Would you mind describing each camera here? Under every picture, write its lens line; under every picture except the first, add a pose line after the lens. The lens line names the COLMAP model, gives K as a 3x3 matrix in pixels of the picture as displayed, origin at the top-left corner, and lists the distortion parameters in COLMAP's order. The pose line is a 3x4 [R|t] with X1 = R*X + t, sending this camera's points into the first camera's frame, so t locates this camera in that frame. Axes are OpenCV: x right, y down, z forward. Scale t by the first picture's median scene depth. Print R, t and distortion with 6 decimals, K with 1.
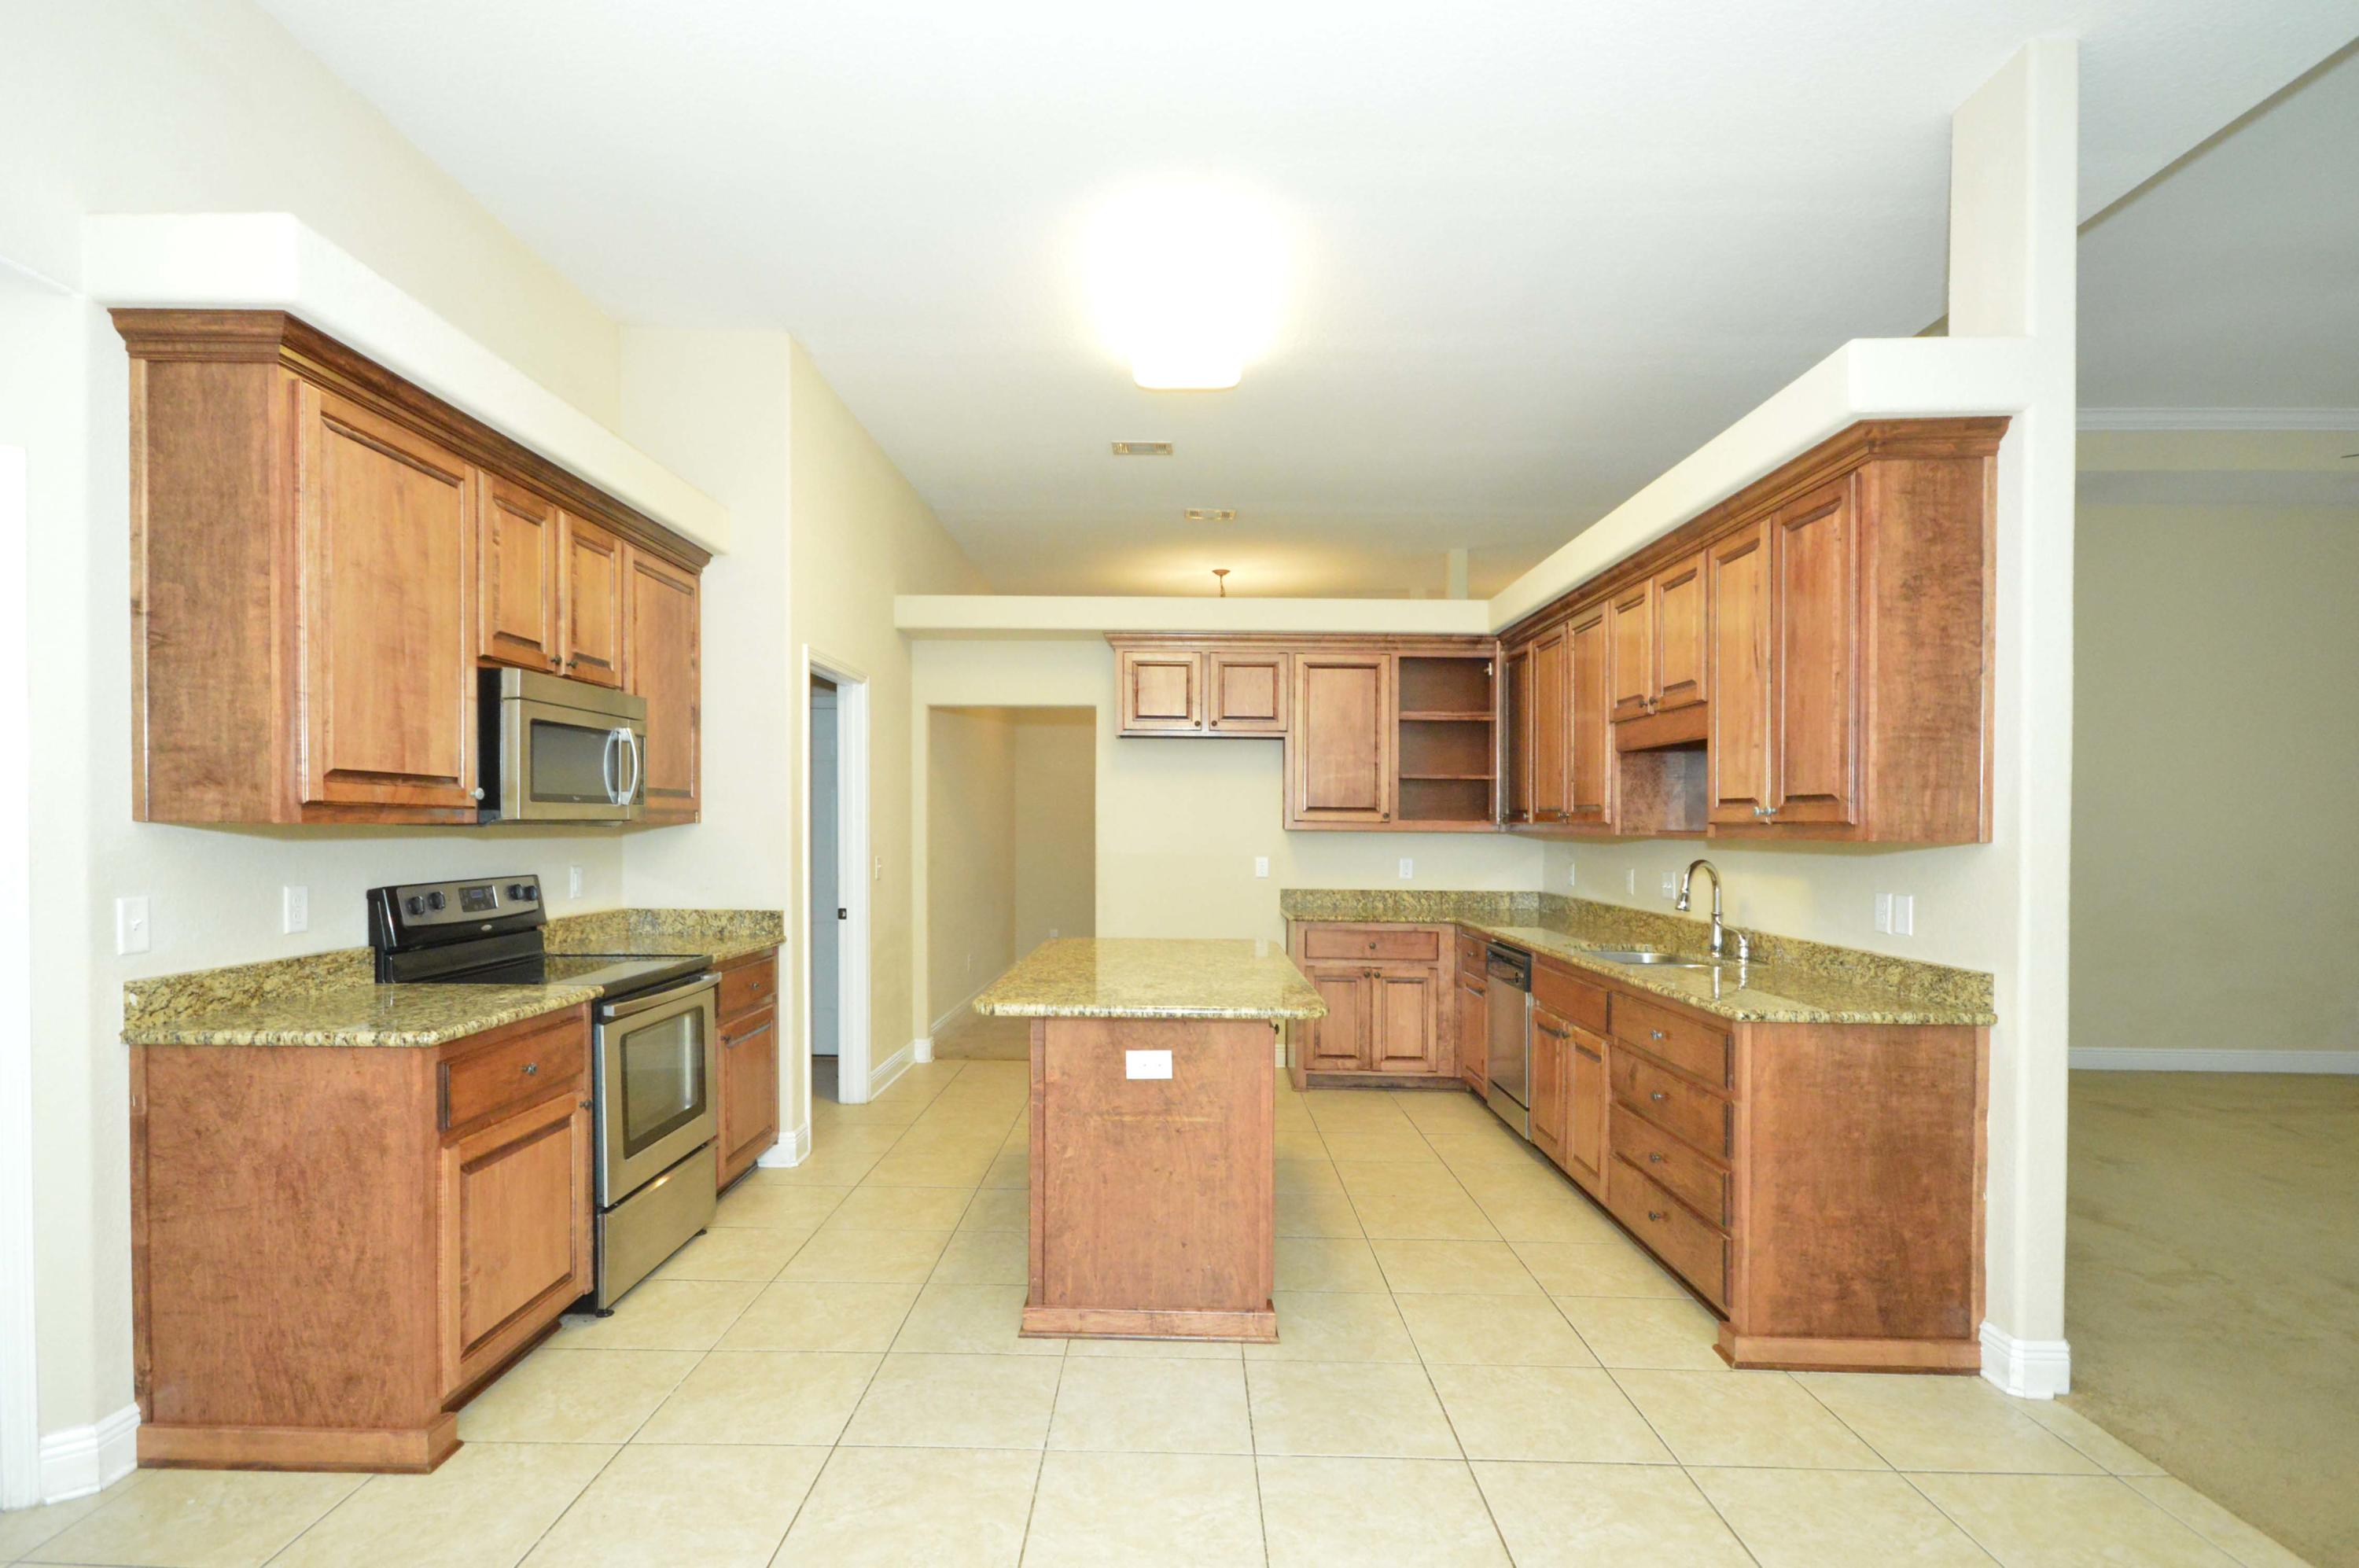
lens RADIAL K [[1209.4, 0, 1264.7], [0, 1209.4, 843.9], [0, 0, 1]] dist [0.009208, -0.003001]
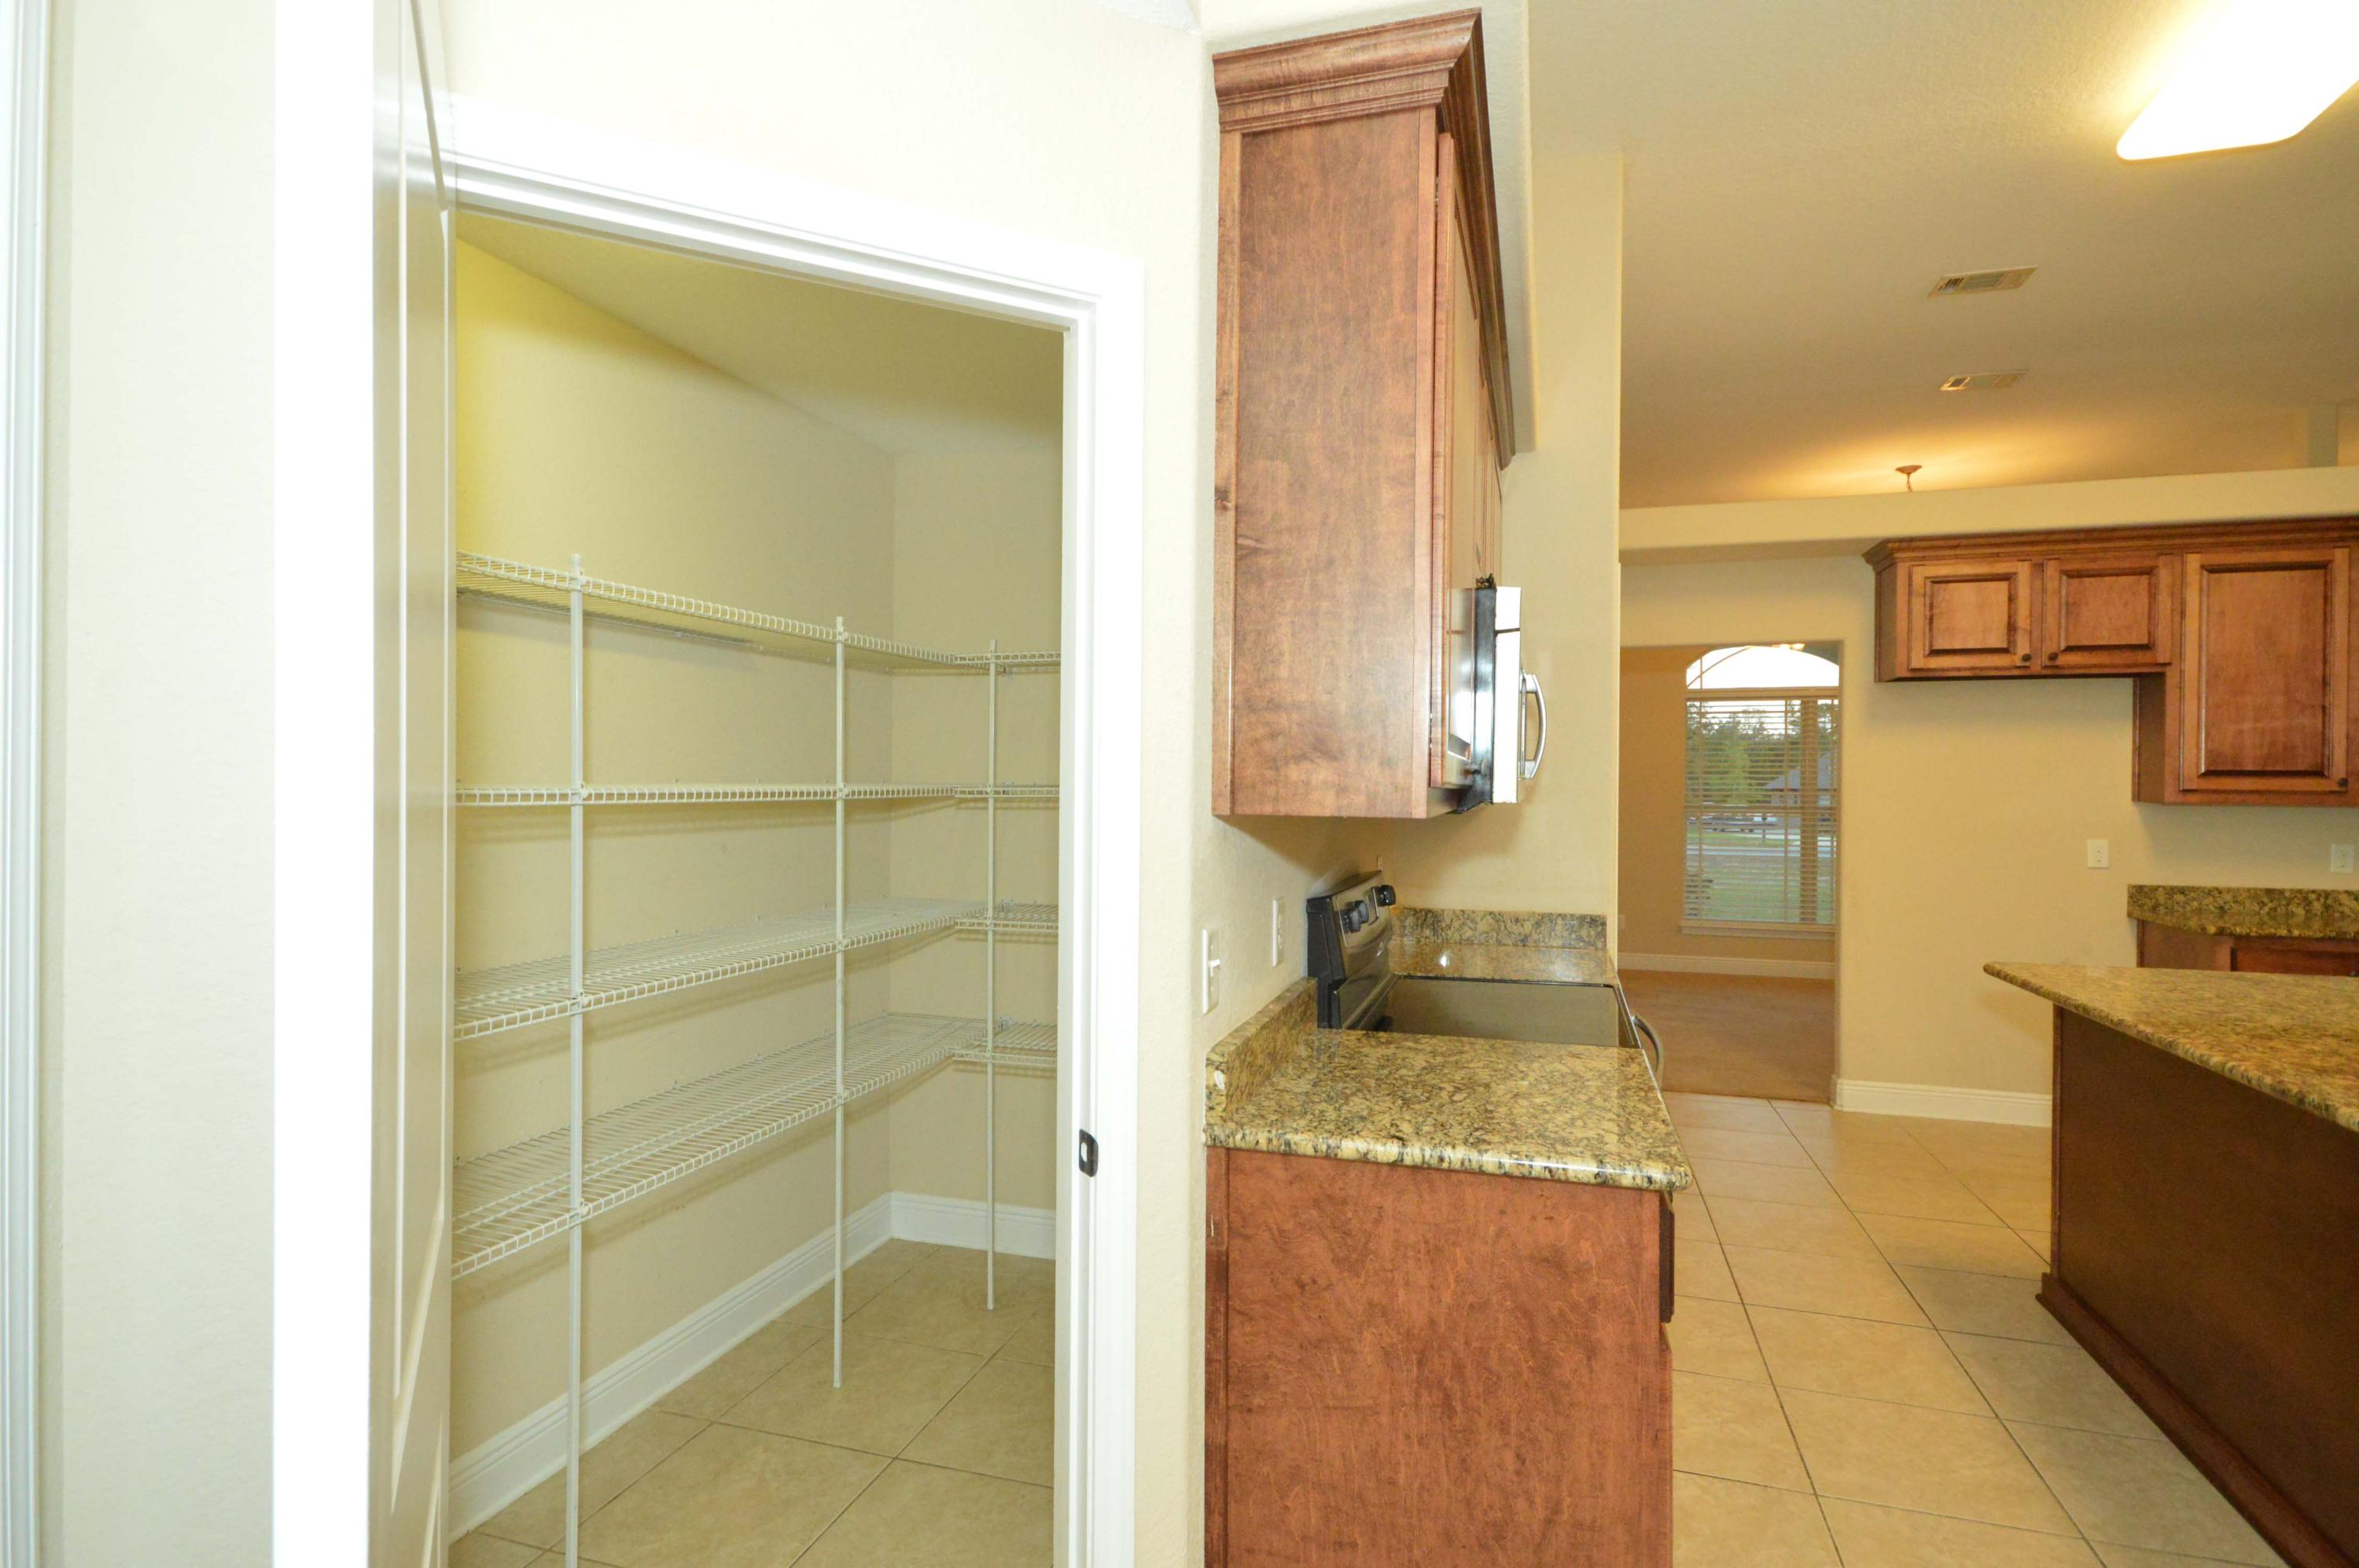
lens RADIAL K [[1209.4, 0, 1185.8], [0, 1209.4, 783.0], [0, 0, 1]] dist [0.009208, -0.003001]
pose [[0.955646, -0.004174, -0.294487, -0.740741], [-0.000981, 0.999849, -0.017354, -0.024279], [0.294515, 0.016874, 0.955498, 0.346441]]
